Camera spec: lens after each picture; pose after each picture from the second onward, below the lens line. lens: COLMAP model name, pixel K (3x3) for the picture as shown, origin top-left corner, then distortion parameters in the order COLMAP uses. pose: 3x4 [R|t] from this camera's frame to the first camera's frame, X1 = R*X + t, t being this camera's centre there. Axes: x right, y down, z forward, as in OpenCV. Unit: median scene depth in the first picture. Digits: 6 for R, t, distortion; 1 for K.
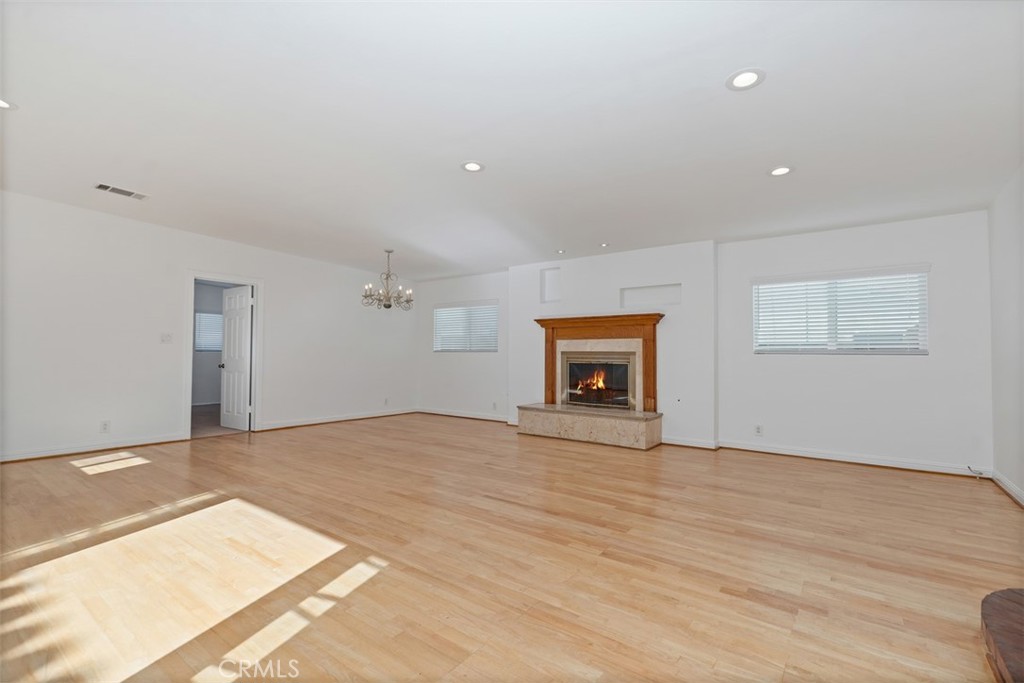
lens RADIAL K [[461.4, 0, 513.4], [0, 461.4, 343.6], [0, 0, 1]] dist [0.010074, -0.001943]
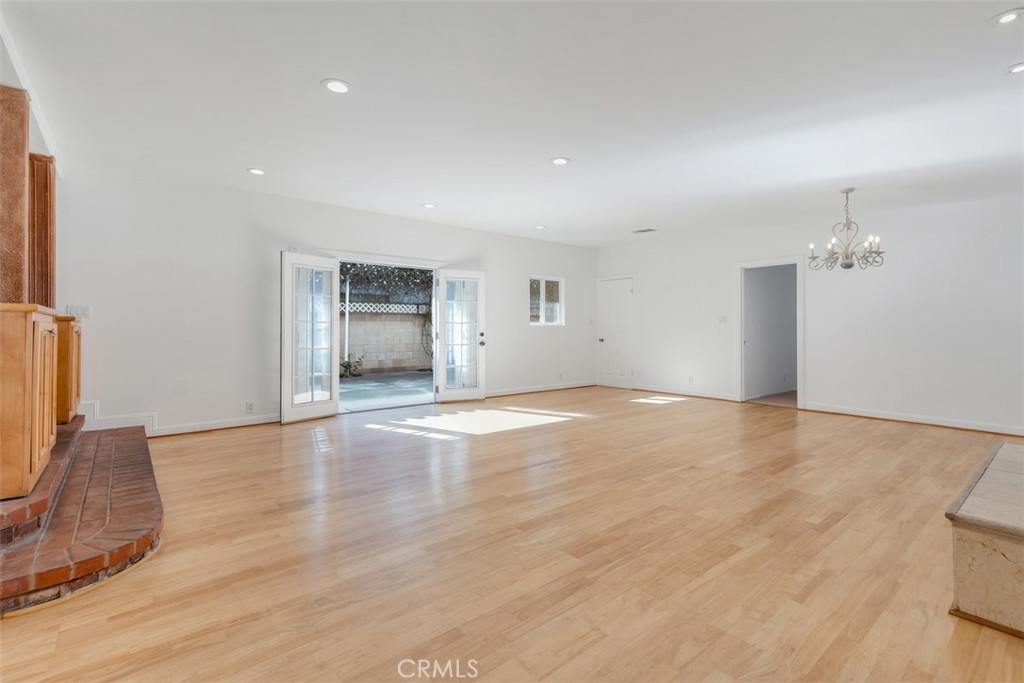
lens RADIAL K [[461.4, 0, 512.7], [0, 461.4, 337.1], [0, 0, 1]] dist [0.010074, -0.001943]
pose [[-0.237671, 0.006794, -0.971322, 0.641288], [0.019729, 0.999803, 0.002166, 0.022816], [0.971145, -0.018648, -0.237758, 0.719521]]
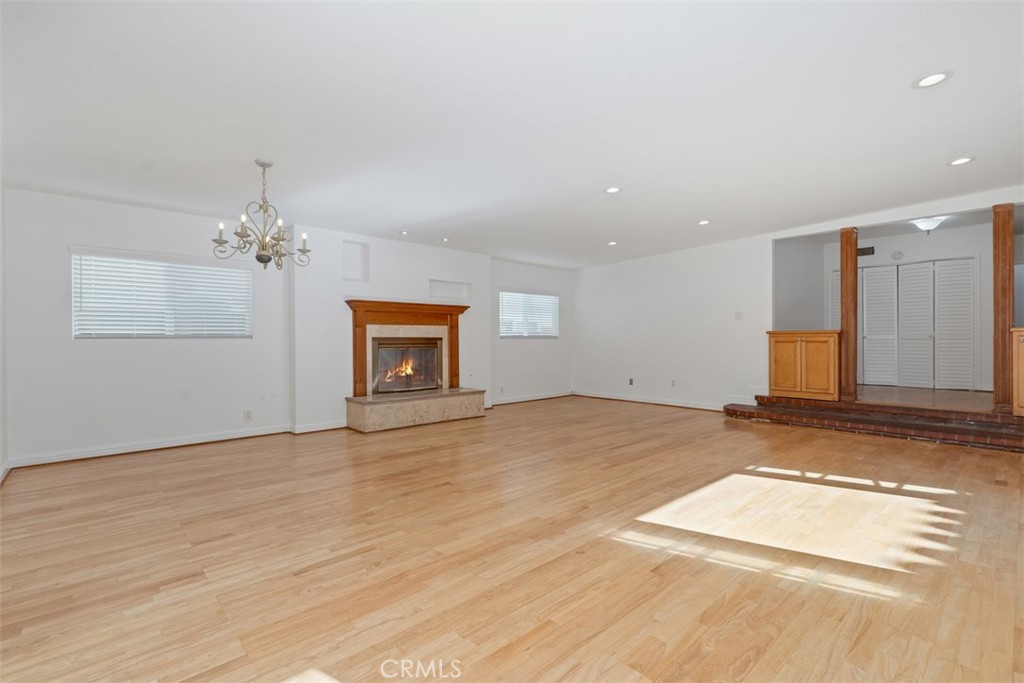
lens RADIAL K [[461.4, 0, 512.3], [0, 461.4, 344.3], [0, 0, 1]] dist [0.010074, -0.001943]
pose [[0.195724, -0.017008, 0.980512, -0.863344], [-0.016479, 0.999651, 0.020629, 0.008691], [-0.980521, -0.020196, 0.195376, 0.638878]]
